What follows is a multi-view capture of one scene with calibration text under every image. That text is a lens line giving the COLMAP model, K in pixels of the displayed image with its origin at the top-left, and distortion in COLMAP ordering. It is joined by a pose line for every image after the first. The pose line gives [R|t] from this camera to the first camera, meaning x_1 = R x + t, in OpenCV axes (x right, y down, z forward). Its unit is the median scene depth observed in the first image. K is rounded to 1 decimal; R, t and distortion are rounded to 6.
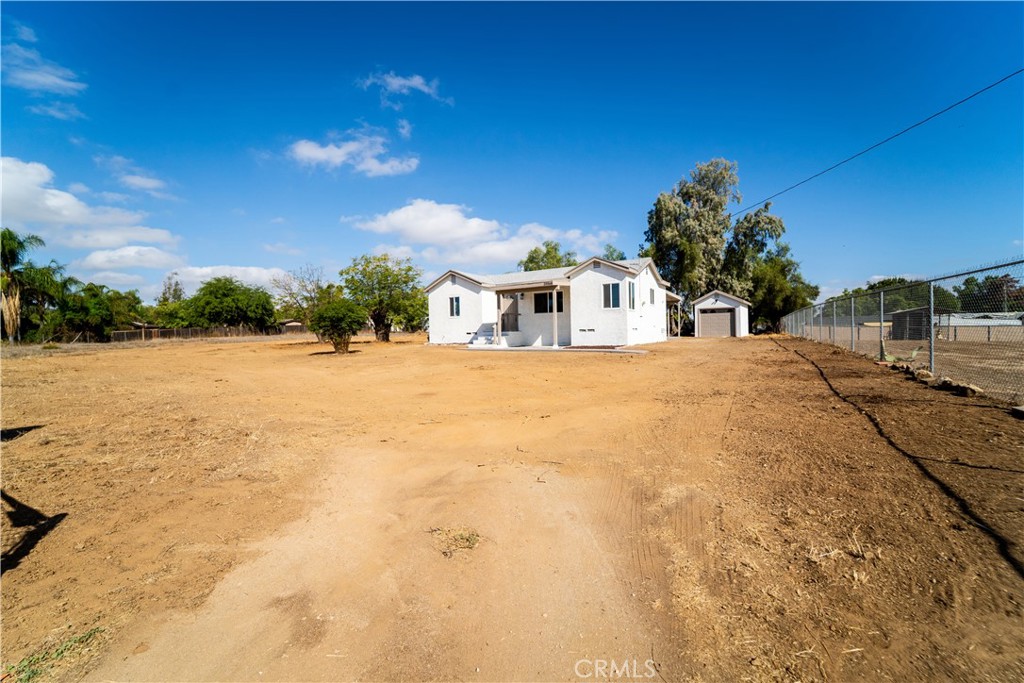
lens RADIAL K [[425.4, 0, 527.7], [0, 425.4, 334.8], [0, 0, 1]] dist [0.001362, -0.001207]
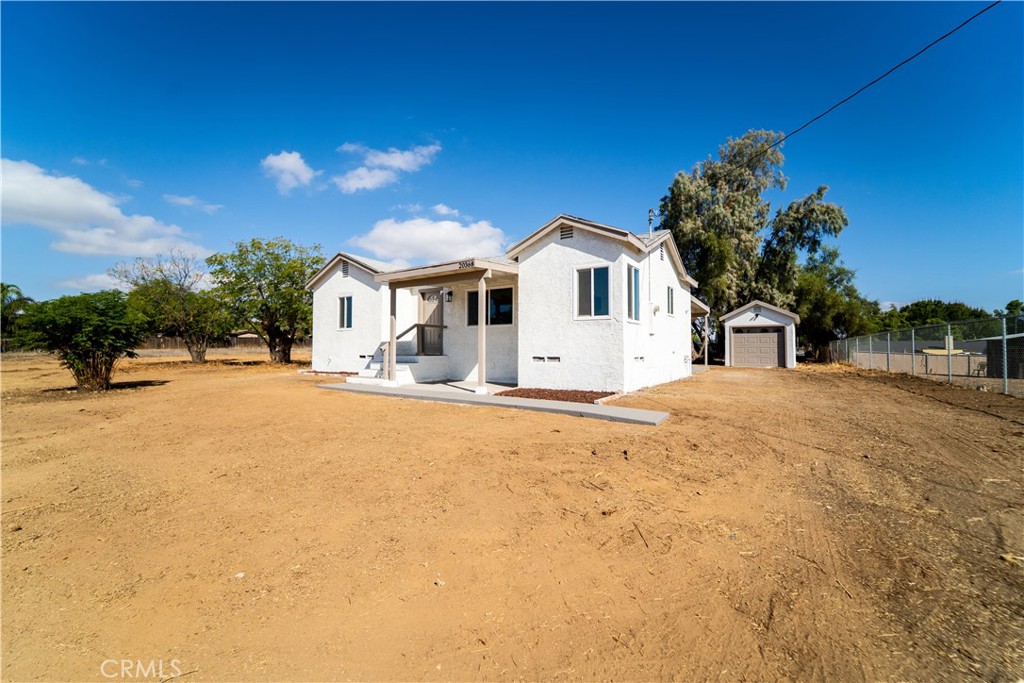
lens RADIAL K [[425.4, 0, 527.7], [0, 425.4, 334.8], [0, 0, 1]] dist [0.001362, -0.001207]
pose [[0.999591, 0.021693, -0.018642, 0.073949], [-0.022423, 0.998954, -0.039853, -0.010866], [0.017757, 0.040255, 0.999032, 0.282556]]
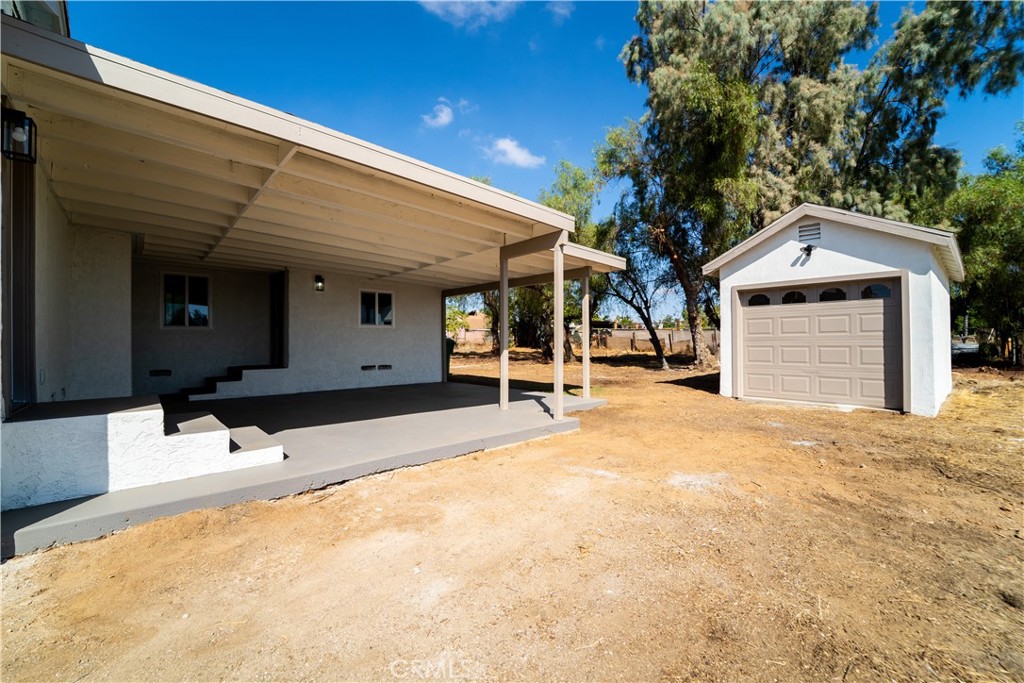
lens RADIAL K [[404.2, 0, 512.0], [0, 404.2, 341.5], [0, 0, 1]] dist [0.000247, -0.000100]
pose [[0.959422, 0.007607, -0.281873, 0.345825], [-0.007095, 0.999971, 0.002835, -0.028029], [0.281886, -0.000720, 0.959448, 0.730634]]
